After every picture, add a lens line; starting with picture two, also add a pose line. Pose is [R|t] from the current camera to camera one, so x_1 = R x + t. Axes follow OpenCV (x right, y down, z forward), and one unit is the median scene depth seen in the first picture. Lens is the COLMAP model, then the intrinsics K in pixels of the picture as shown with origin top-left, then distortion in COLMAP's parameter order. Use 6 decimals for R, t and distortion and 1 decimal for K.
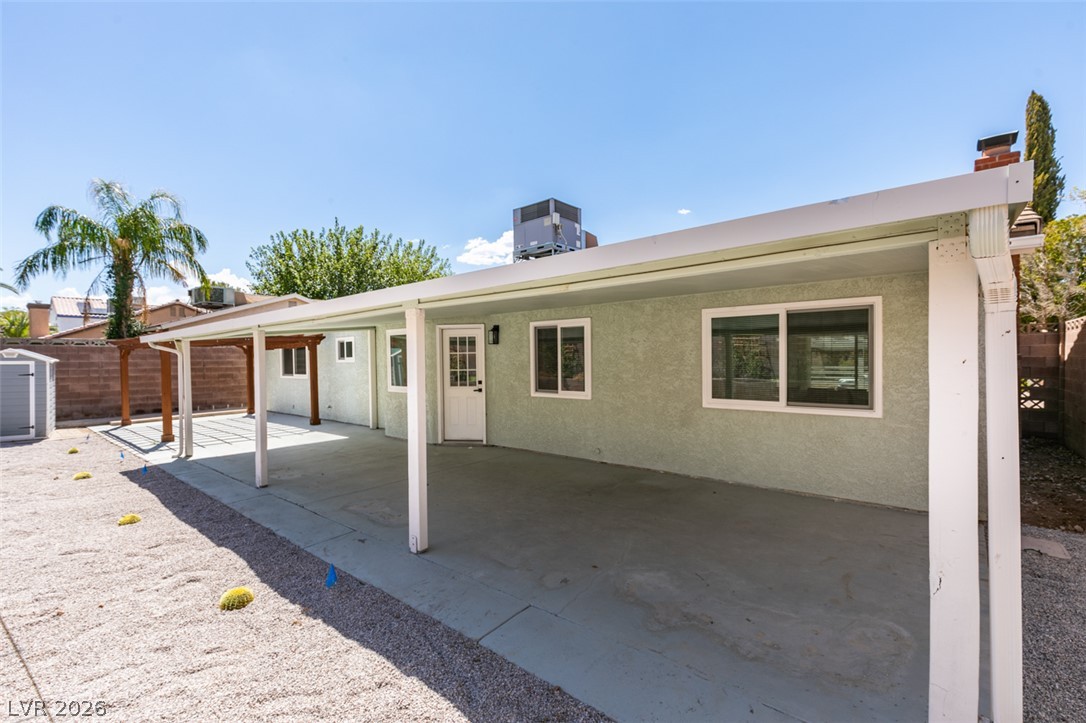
lens RADIAL K [[487.4, 0, 543.1], [0, 487.4, 358.6], [0, 0, 1]] dist [-0.003007, -0.000224]
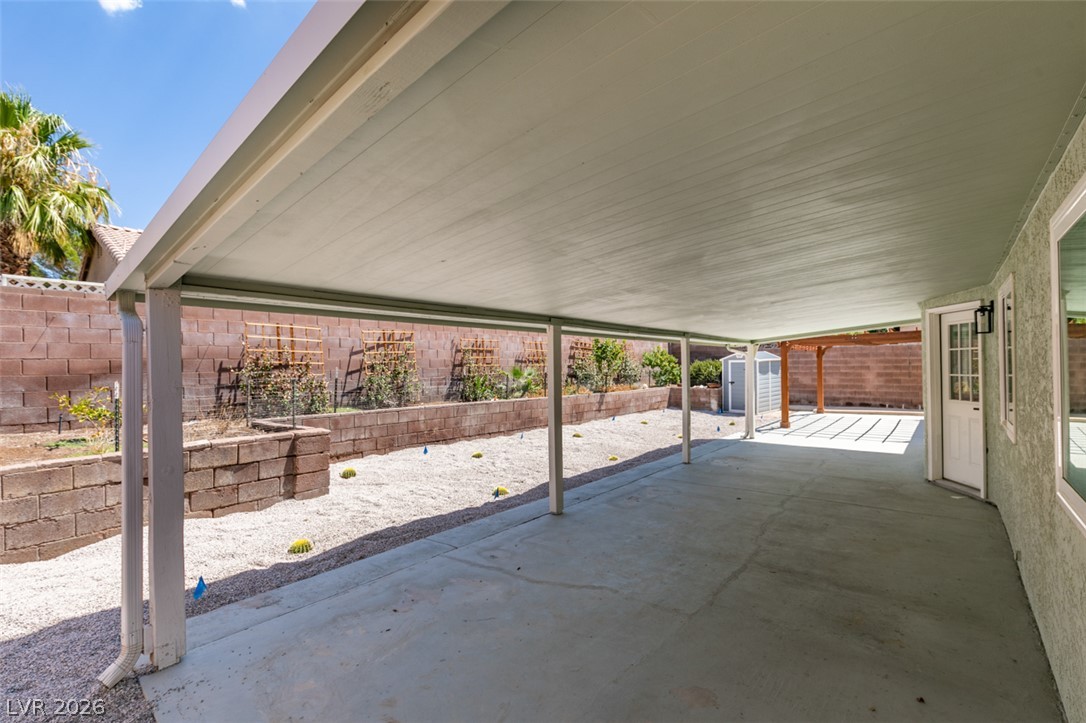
lens RADIAL K [[487.4, 0, 539.6], [0, 487.4, 361.9], [0, 0, 1]] dist [-0.003007, -0.000224]
pose [[0.010434, 0.003764, -0.999938, 0.347887], [0.013144, 0.999906, 0.003901, -0.002914], [0.999859, -0.013184, 0.010383, 0.320232]]
